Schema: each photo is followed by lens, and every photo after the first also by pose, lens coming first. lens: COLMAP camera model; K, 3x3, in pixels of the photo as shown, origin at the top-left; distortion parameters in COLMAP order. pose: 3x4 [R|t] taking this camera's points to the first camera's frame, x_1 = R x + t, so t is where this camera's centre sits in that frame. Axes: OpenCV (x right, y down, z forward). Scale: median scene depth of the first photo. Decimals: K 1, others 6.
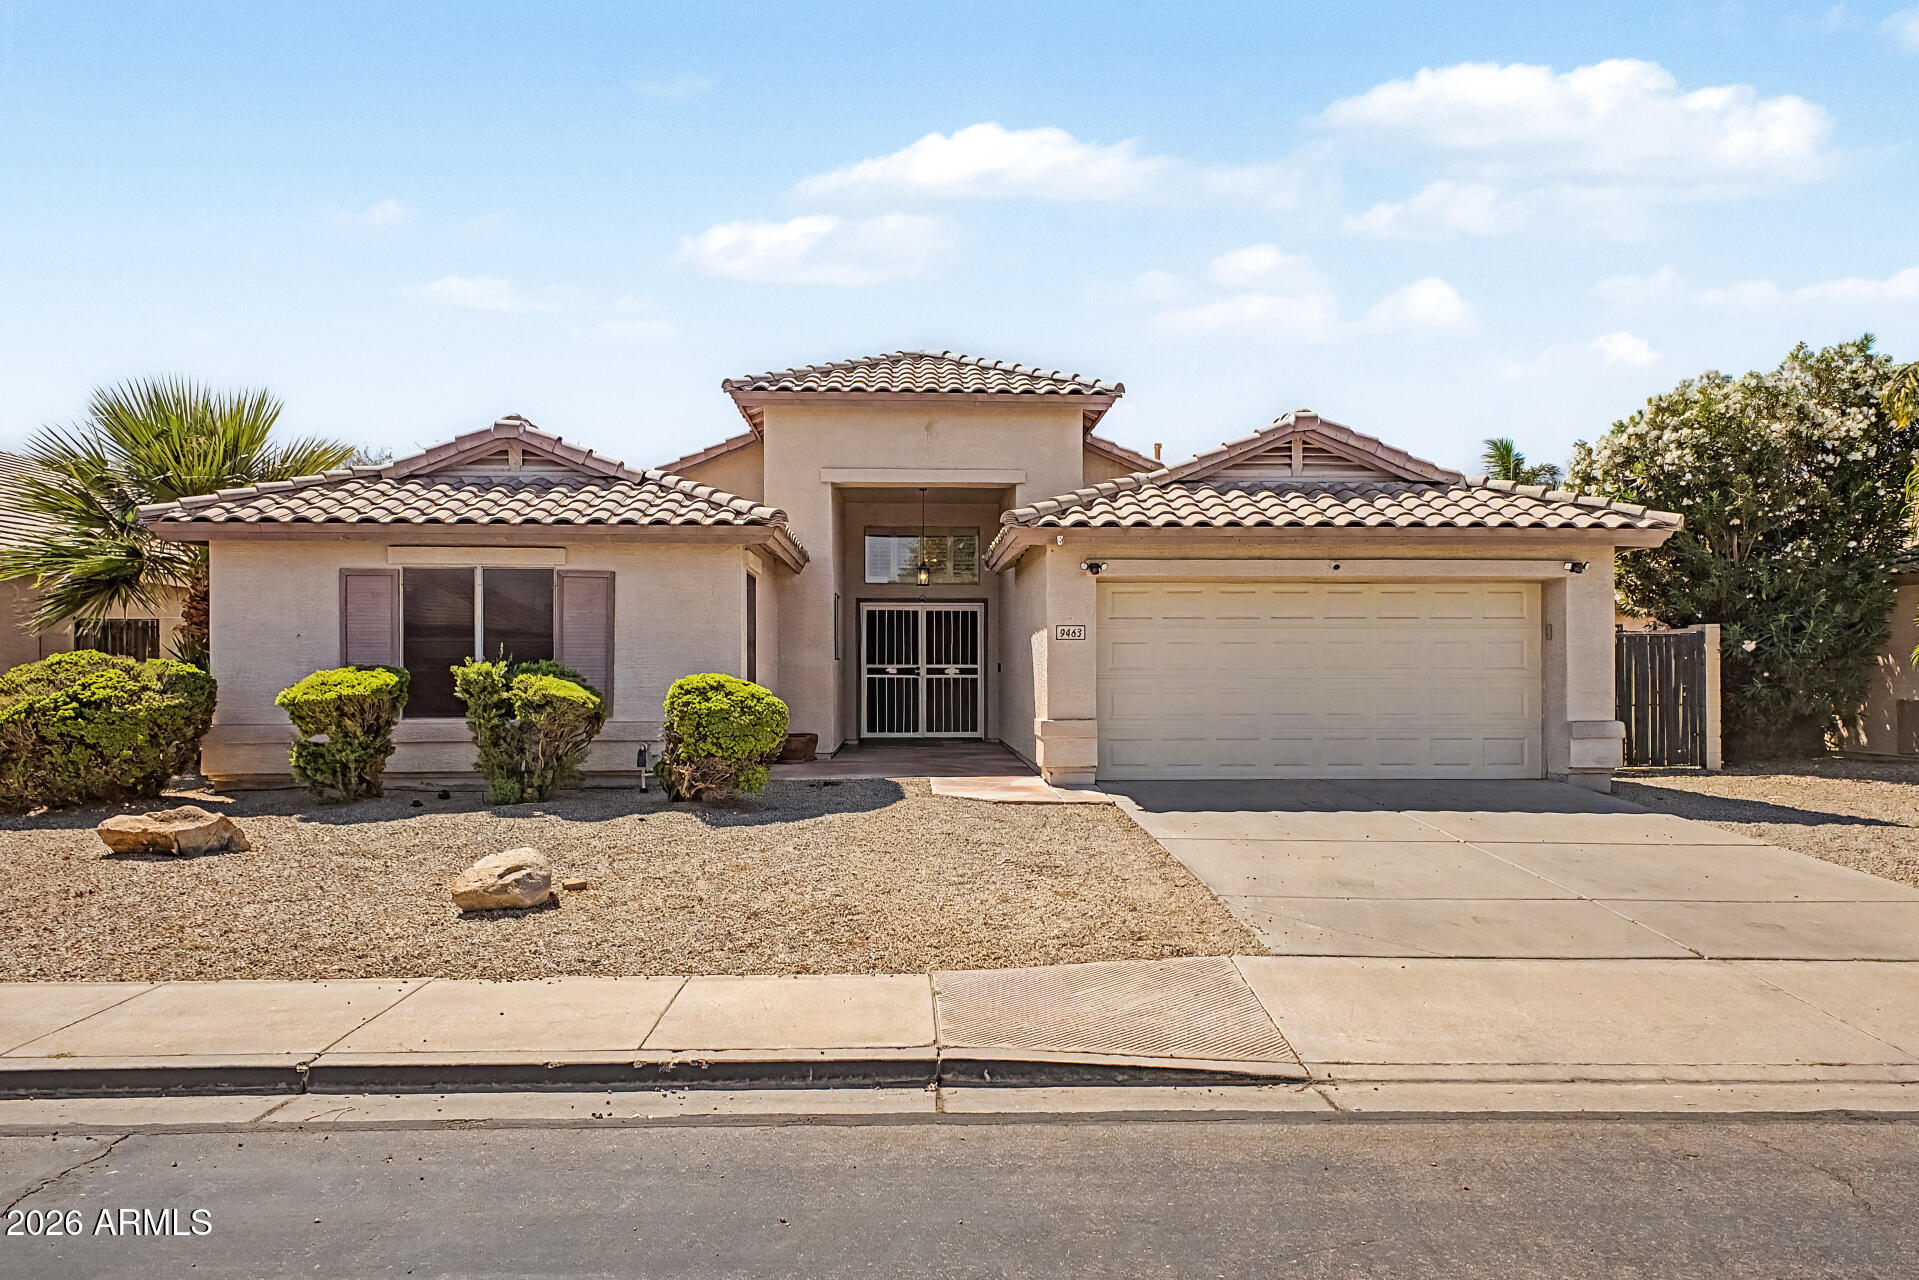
lens RADIAL K [[1346.1, 0, 958.8], [0, 1346.1, 644.1], [0, 0, 1]] dist [0.023038, -0.000152]
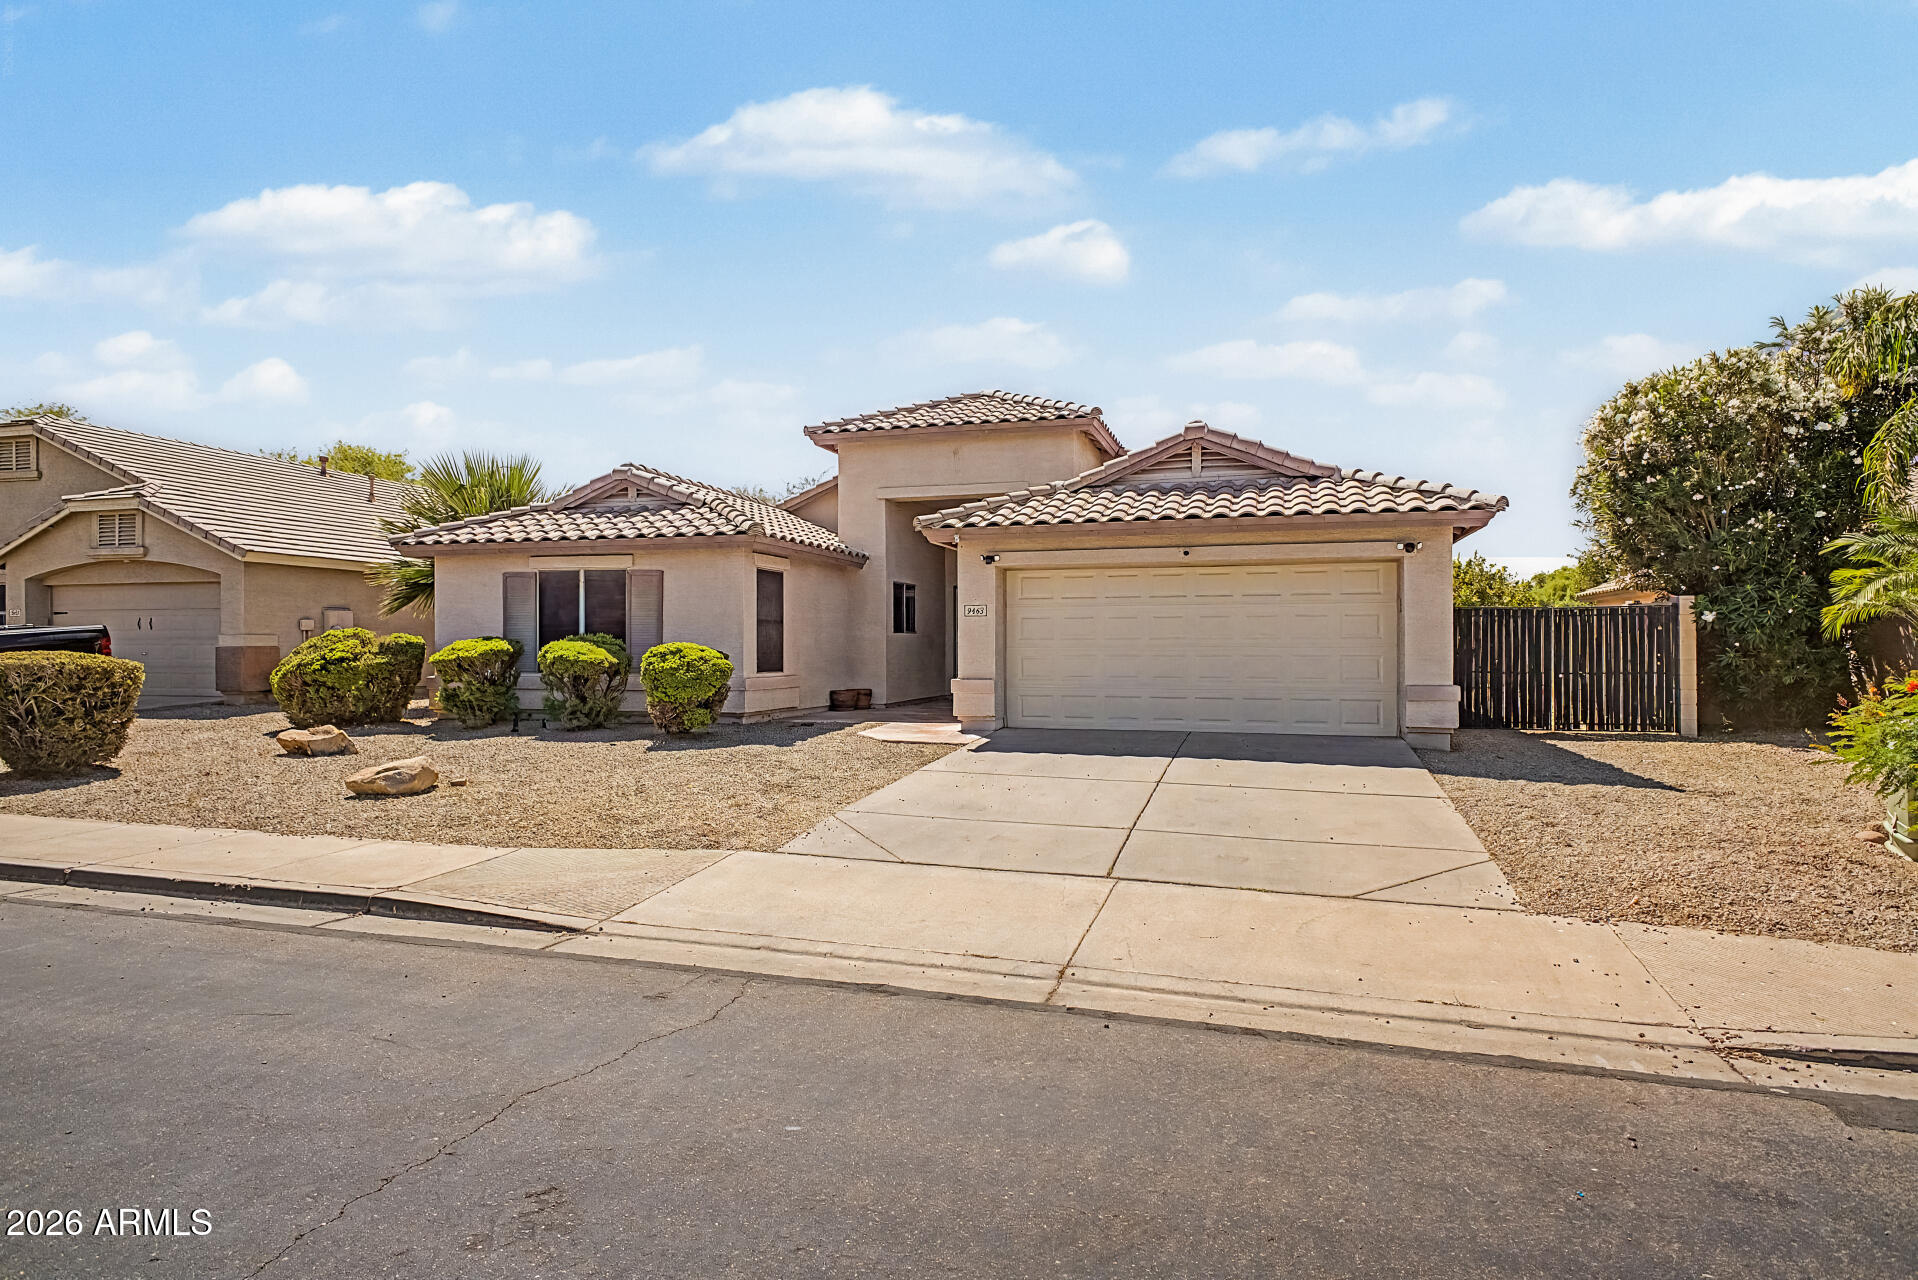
lens RADIAL K [[1082.0, 0, 957.5], [0, 1082.0, 629.2], [0, 0, 1]] dist [0.018086, -0.004138]
pose [[0.942608, -0.004620, -0.333870, 0.400936], [0.006690, 0.999965, 0.005051, 0.003733], [0.333834, -0.006994, 0.942606, 0.031674]]
